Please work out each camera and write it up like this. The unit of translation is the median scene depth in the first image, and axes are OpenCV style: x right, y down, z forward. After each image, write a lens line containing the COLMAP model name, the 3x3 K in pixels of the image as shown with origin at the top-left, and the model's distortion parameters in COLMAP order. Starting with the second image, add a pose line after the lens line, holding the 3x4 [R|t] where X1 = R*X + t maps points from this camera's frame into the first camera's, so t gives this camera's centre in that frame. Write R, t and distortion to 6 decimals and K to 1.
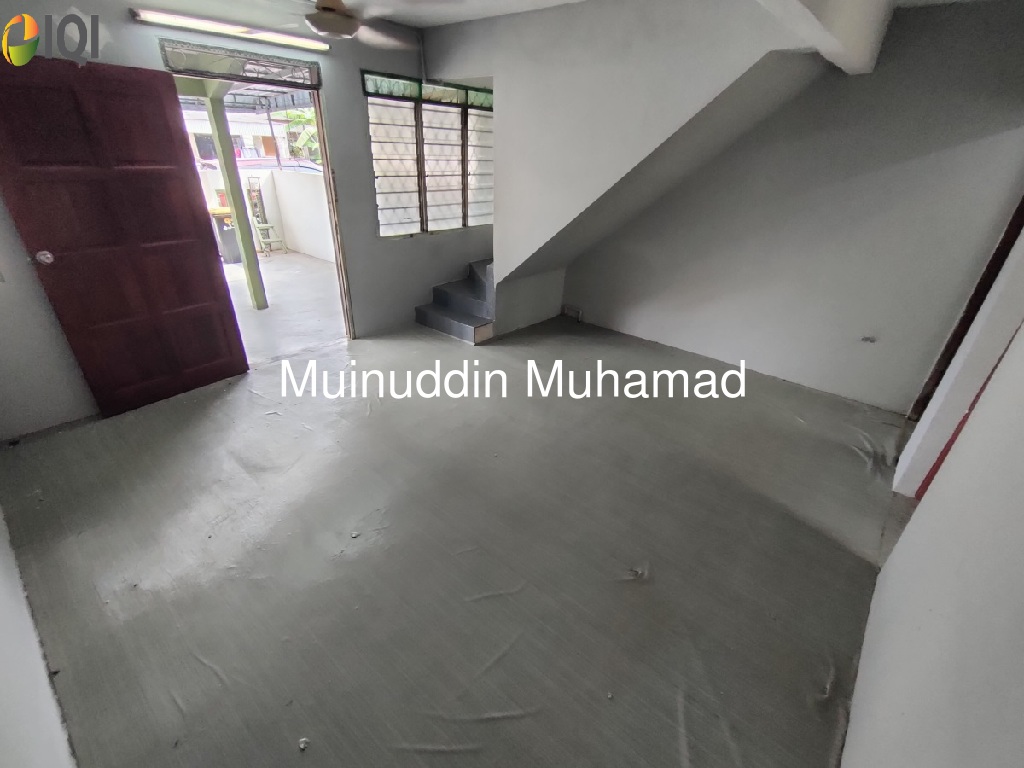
lens RADIAL K [[469.1, 0, 514.5], [0, 469.1, 397.2], [0, 0, 1]] dist [0.018407, -0.000459]
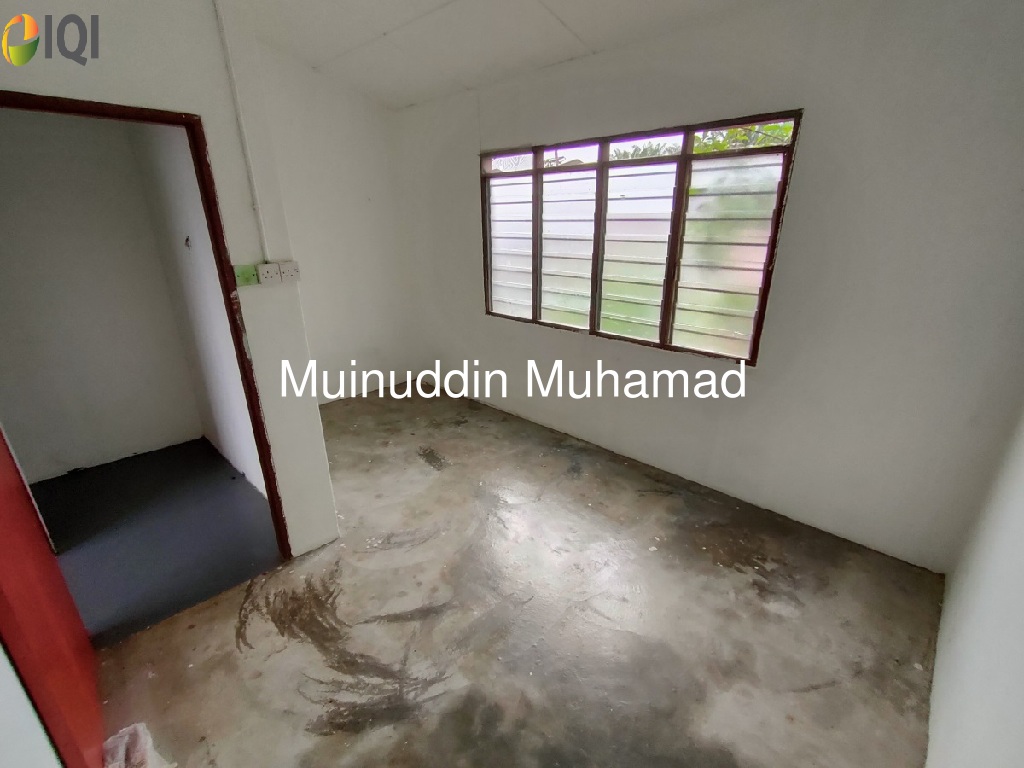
lens RADIAL K [[469.1, 0, 514.5], [0, 469.1, 397.2], [0, 0, 1]] dist [0.018407, -0.000459]
pose [[-0.056269, 0.337215, -0.939745, 0.596847], [-0.452125, 0.830591, 0.325118, -0.485048], [0.890178, 0.443176, 0.105727, 0.921100]]
